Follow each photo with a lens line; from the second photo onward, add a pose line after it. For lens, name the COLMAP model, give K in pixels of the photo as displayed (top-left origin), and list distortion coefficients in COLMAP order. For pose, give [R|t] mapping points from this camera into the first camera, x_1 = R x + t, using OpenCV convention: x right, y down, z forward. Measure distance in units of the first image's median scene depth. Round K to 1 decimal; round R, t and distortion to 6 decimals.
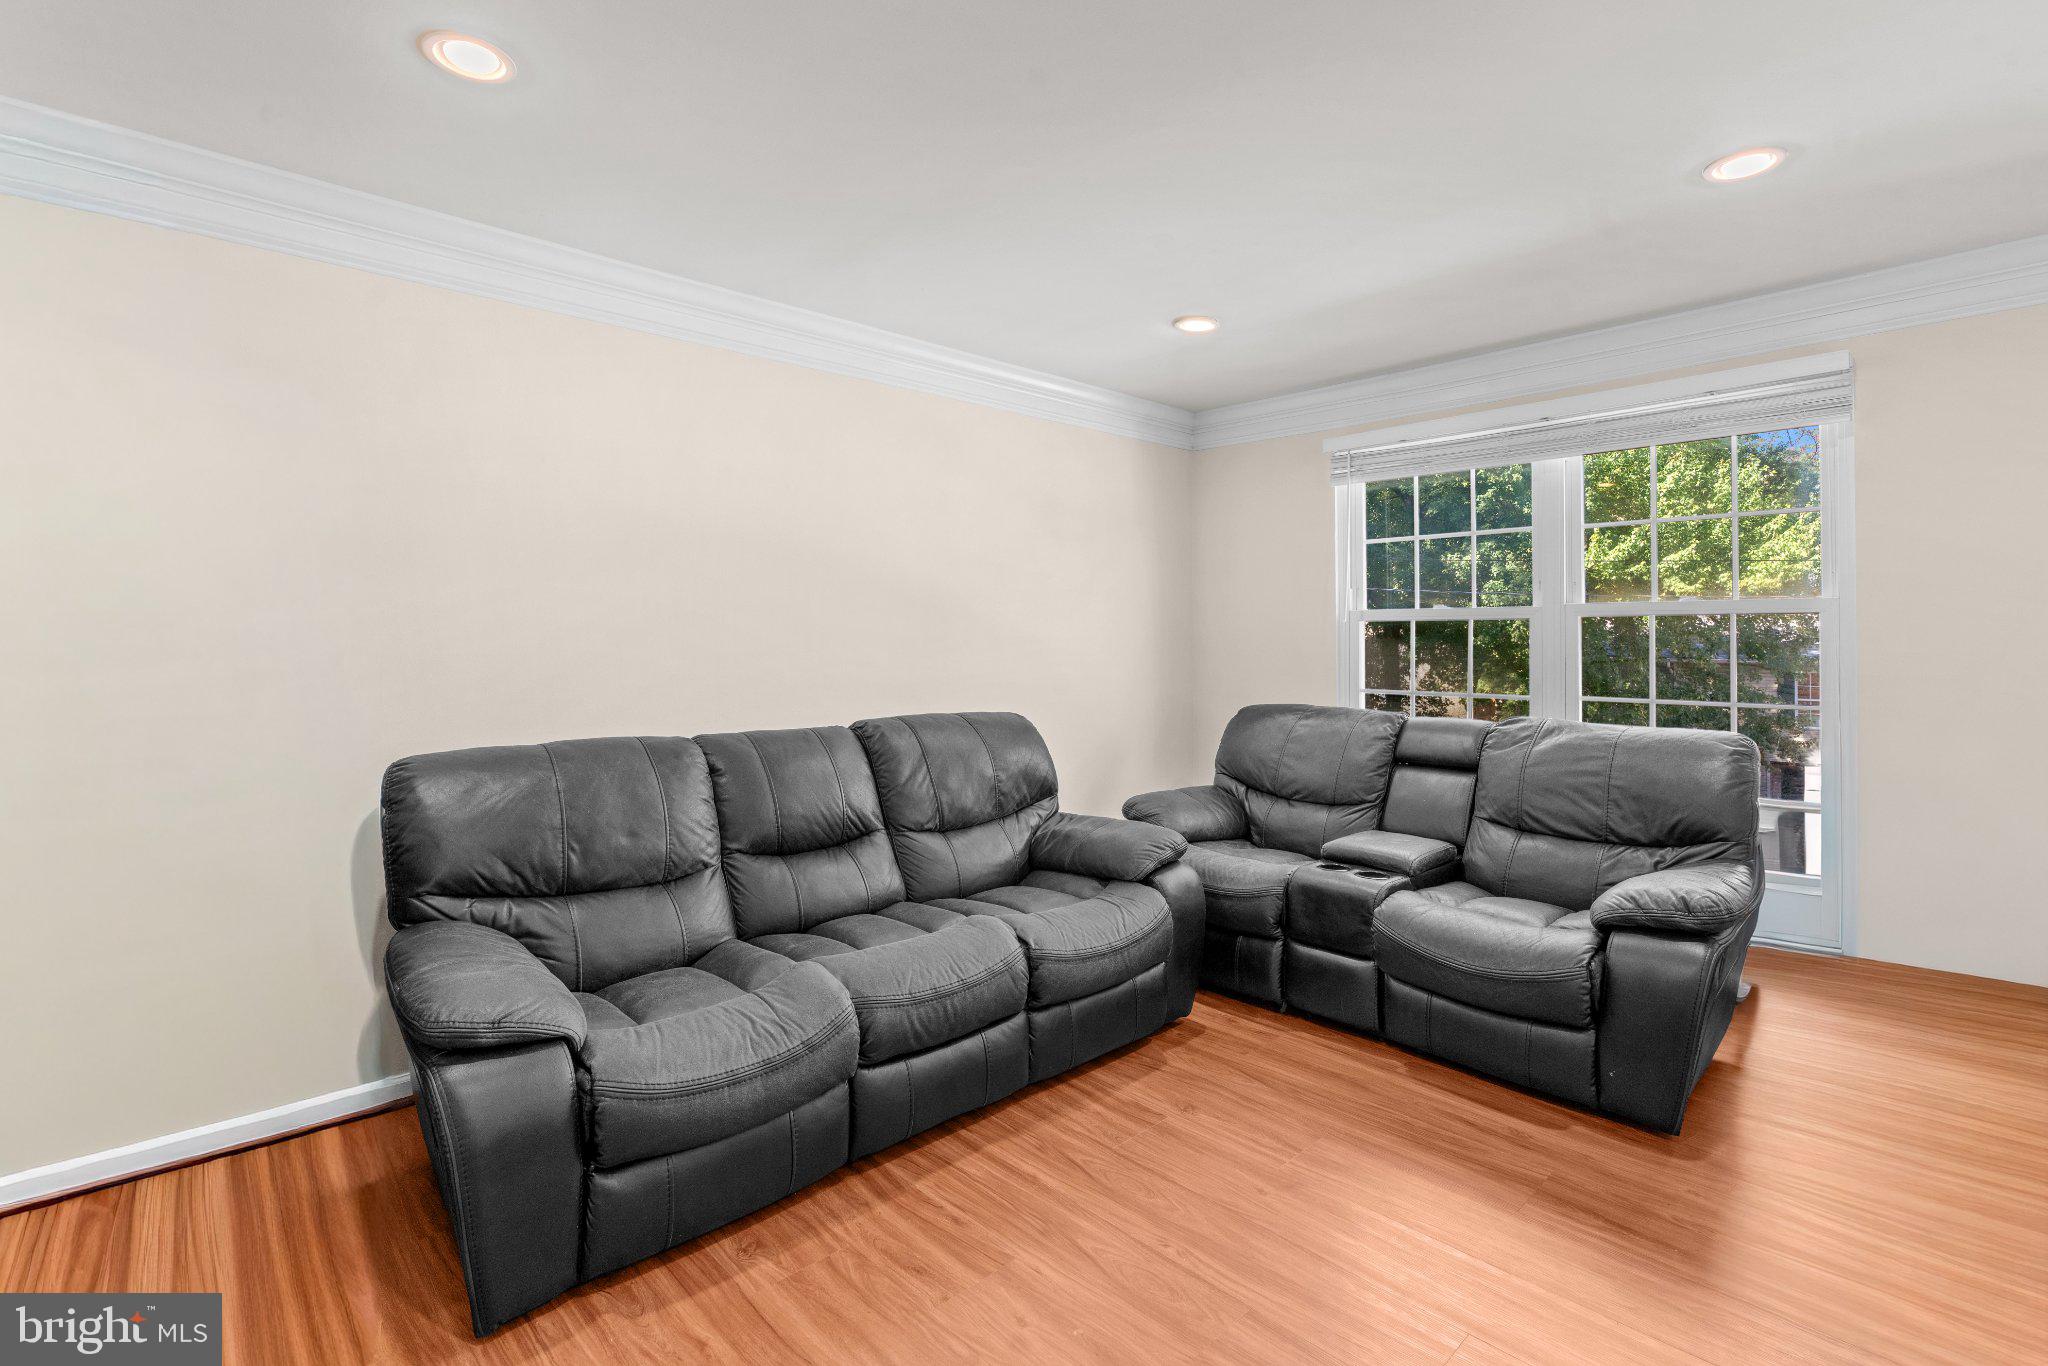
lens RADIAL K [[932.3, 0, 1020.5], [0, 932.3, 642.9], [0, 0, 1]] dist [-0.001631, -0.000016]
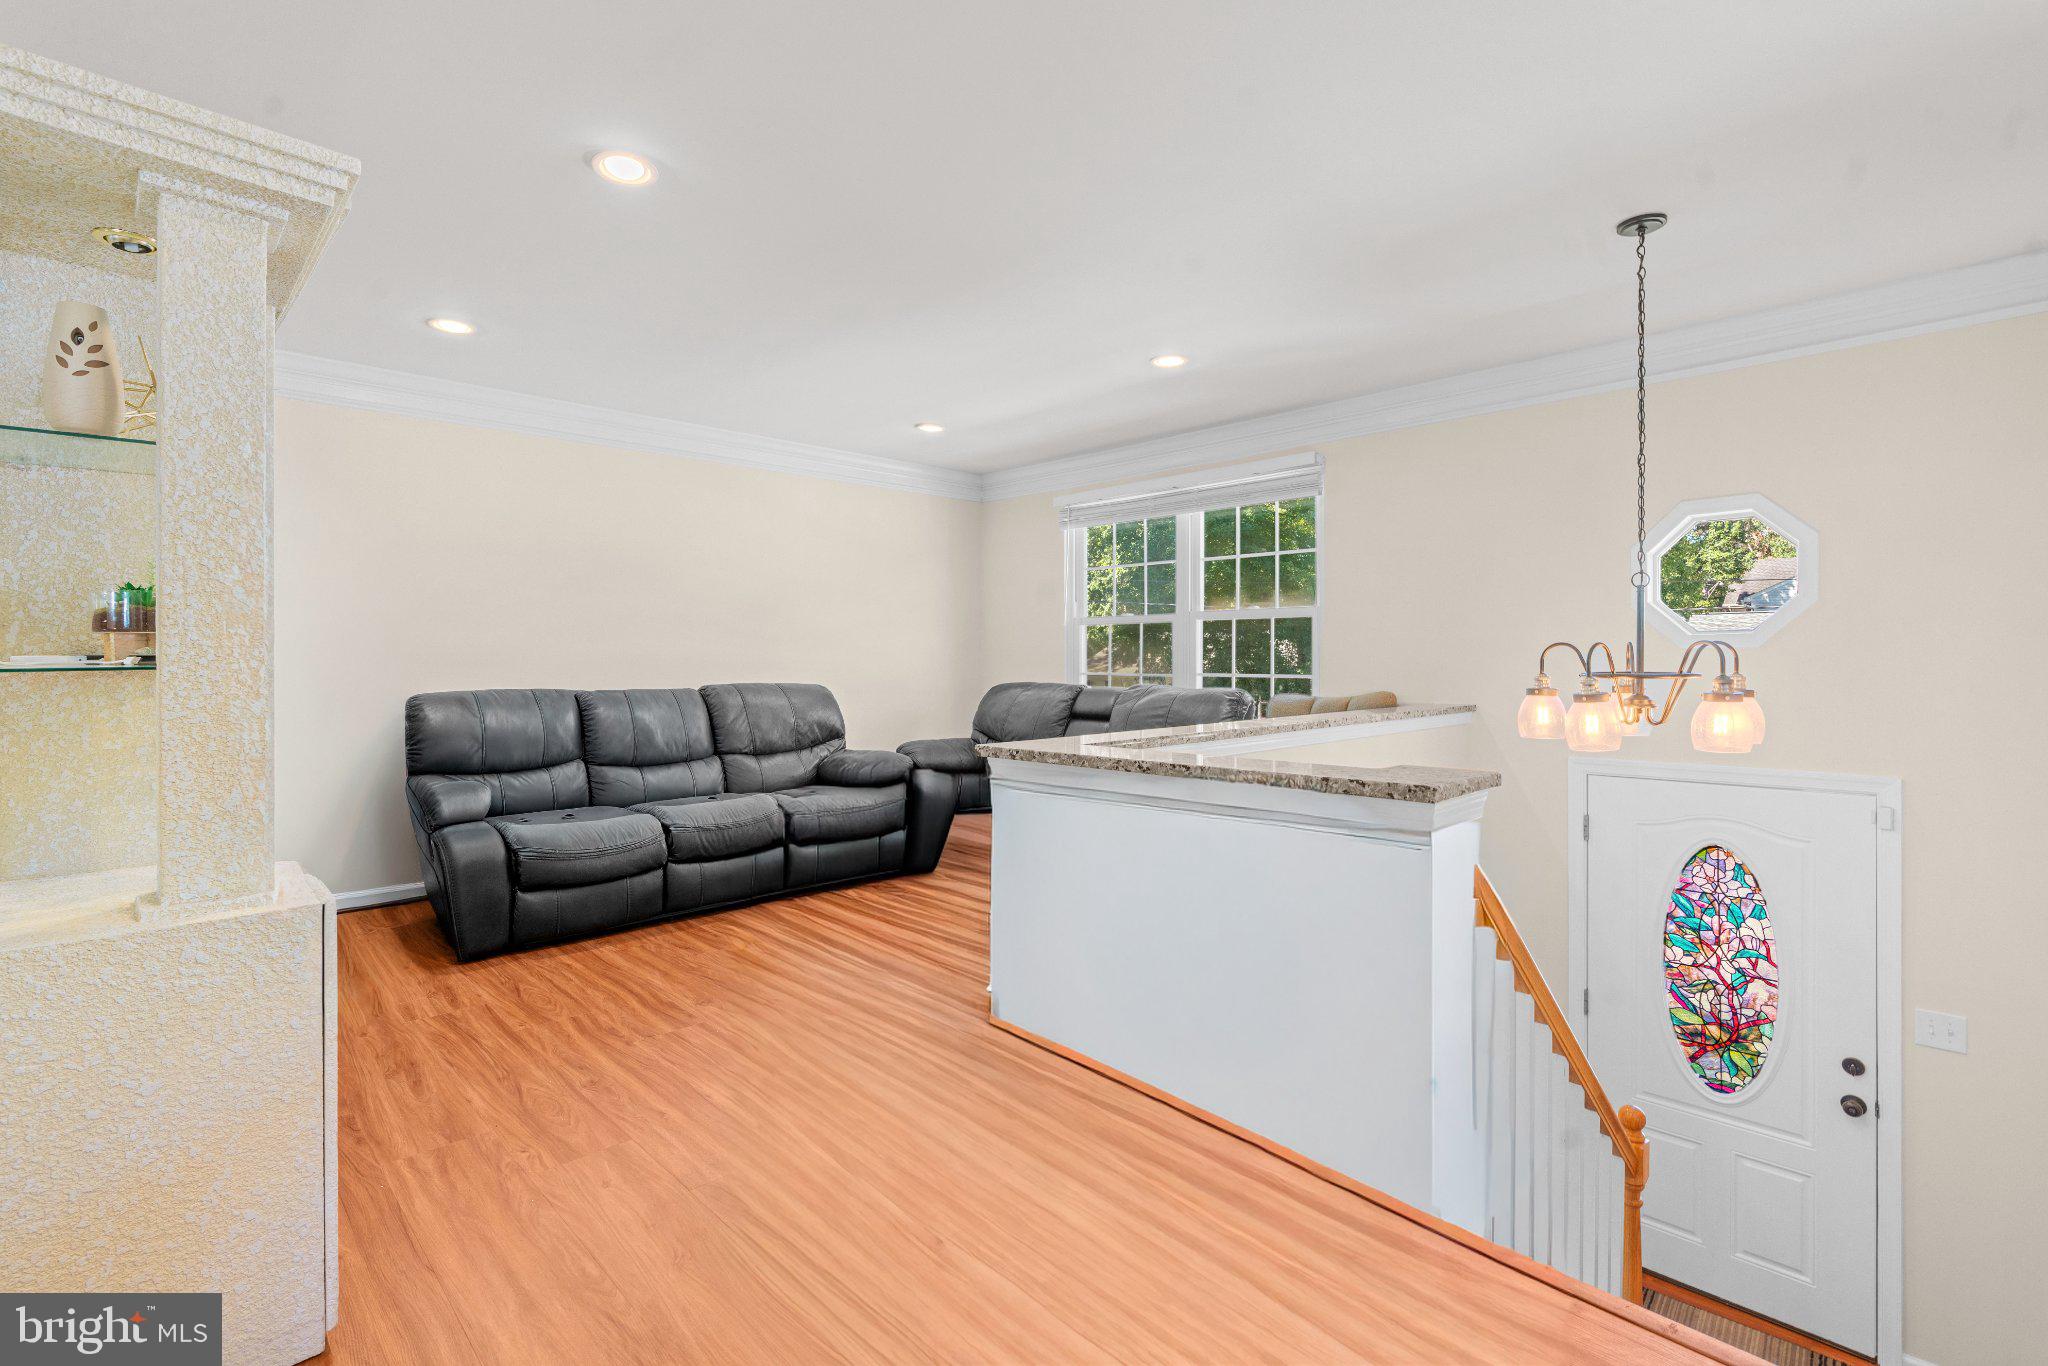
lens RADIAL K [[941.3, 0, 1019.4], [0, 941.3, 666.9], [0, 0, 1]] dist [0.000746, -0.000002]
pose [[0.999875, -0.001970, 0.015708, 0.328956], [0.001872, 0.999979, 0.006260, 0.042838], [-0.015720, -0.006230, 0.999857, -0.579480]]
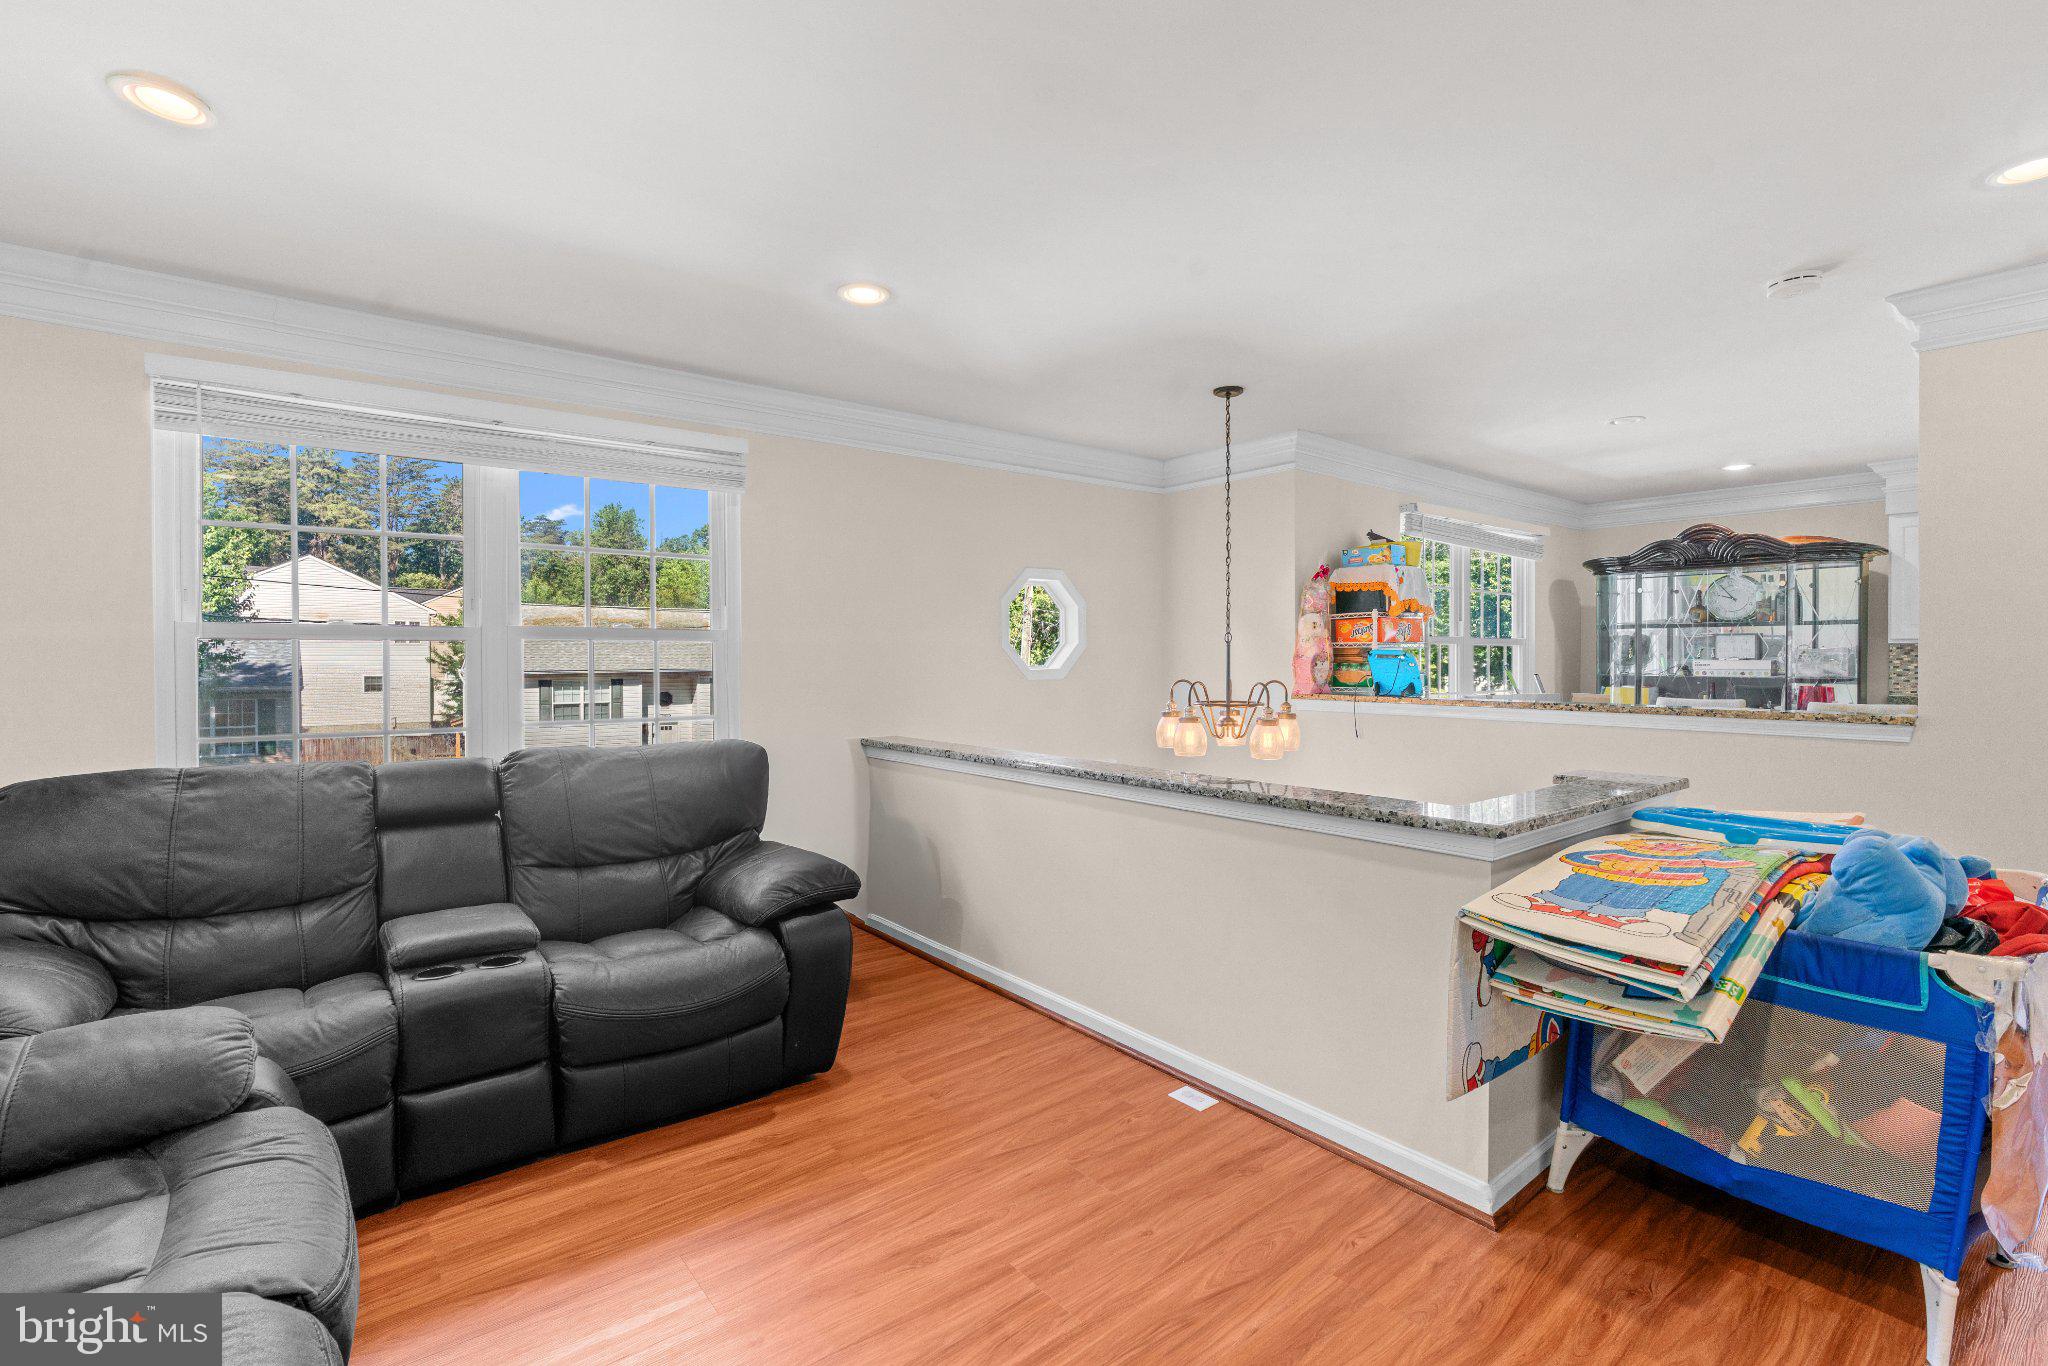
lens RADIAL K [[941.3, 0, 1019.4], [0, 941.3, 666.9], [0, 0, 1]] dist [0.000746, -0.000002]
pose [[0.088480, -0.006693, 0.996055, -0.370547], [0.007789, 0.999952, 0.006028, -0.001887], [-0.996047, 0.007224, 0.088528, 0.481123]]
